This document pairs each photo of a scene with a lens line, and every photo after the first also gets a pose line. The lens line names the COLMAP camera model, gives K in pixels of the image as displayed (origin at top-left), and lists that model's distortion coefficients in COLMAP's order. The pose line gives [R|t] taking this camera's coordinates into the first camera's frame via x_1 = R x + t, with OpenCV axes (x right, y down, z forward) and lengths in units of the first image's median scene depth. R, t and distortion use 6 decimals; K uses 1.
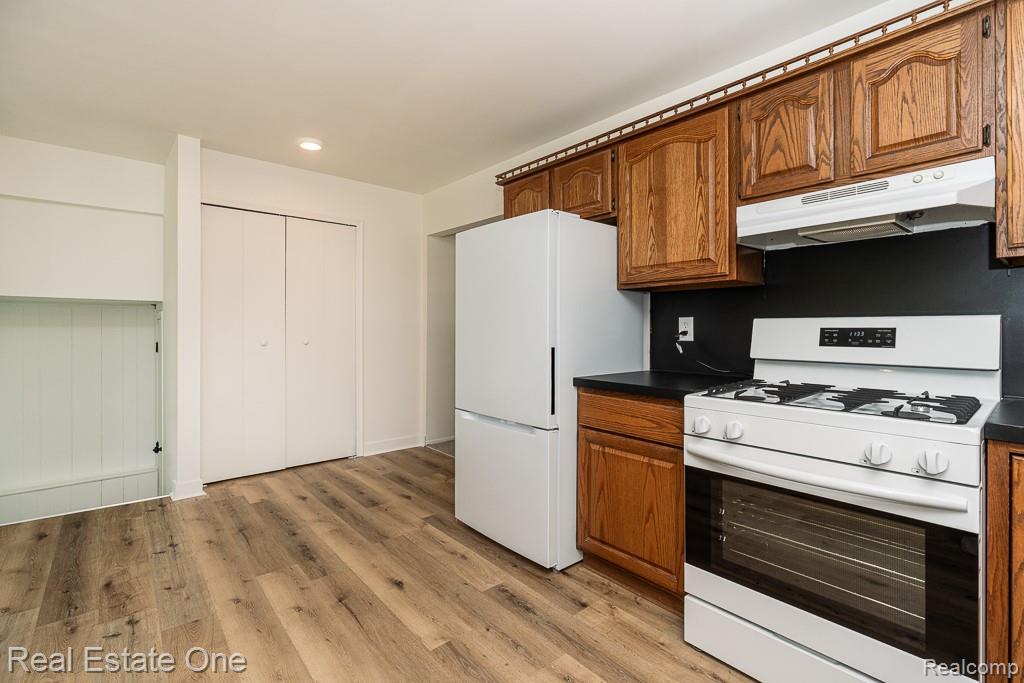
lens RADIAL K [[471.7, 0, 501.2], [0, 471.7, 327.2], [0, 0, 1]] dist [-0.008878, 0.002100]
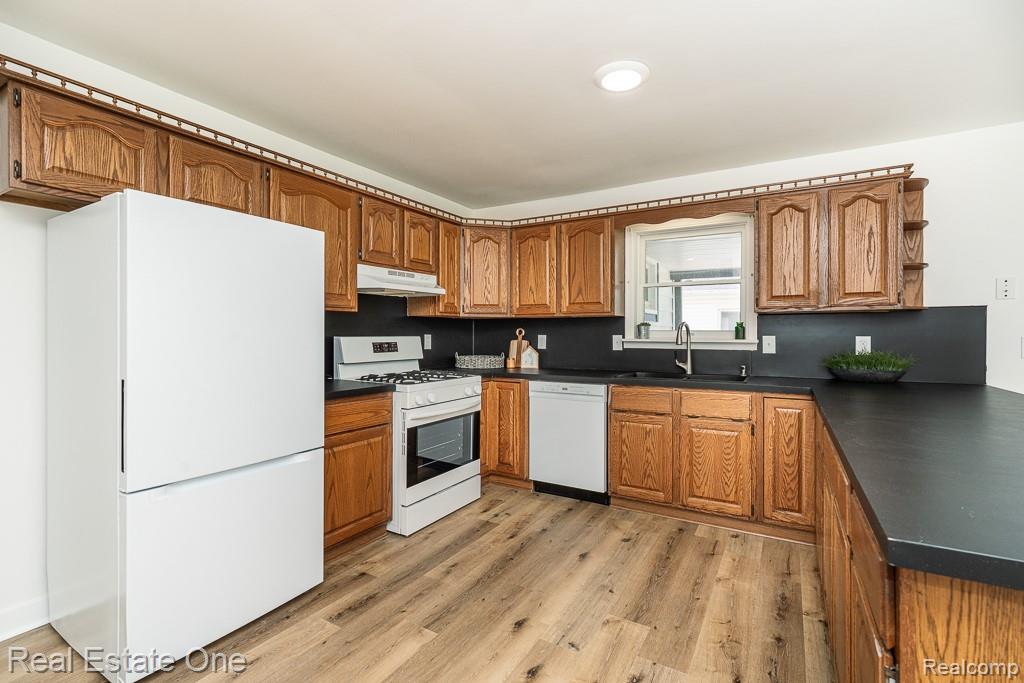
lens RADIAL K [[471.7, 0, 514.3], [0, 471.7, 336.1], [0, 0, 1]] dist [-0.008878, 0.002100]
pose [[-0.347196, -0.006936, 0.937767, -1.108901], [-0.002830, 0.999976, 0.006348, -0.033993], [-0.937788, -0.000449, -0.347207, 1.064808]]
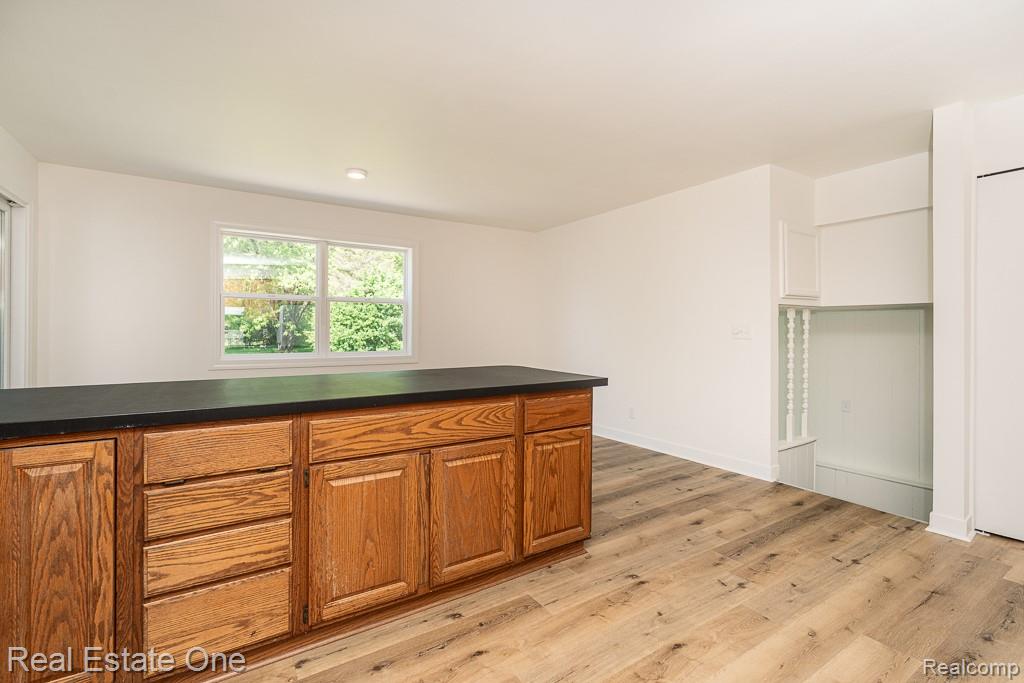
lens RADIAL K [[471.7, 0, 509.0], [0, 471.7, 321.4], [0, 0, 1]] dist [-0.008878, 0.002100]
pose [[-0.125119, -0.013502, -0.992050, 0.426850], [0.001543, 0.999904, -0.013803, -0.012581], [0.992141, -0.003257, -0.125086, 0.536190]]
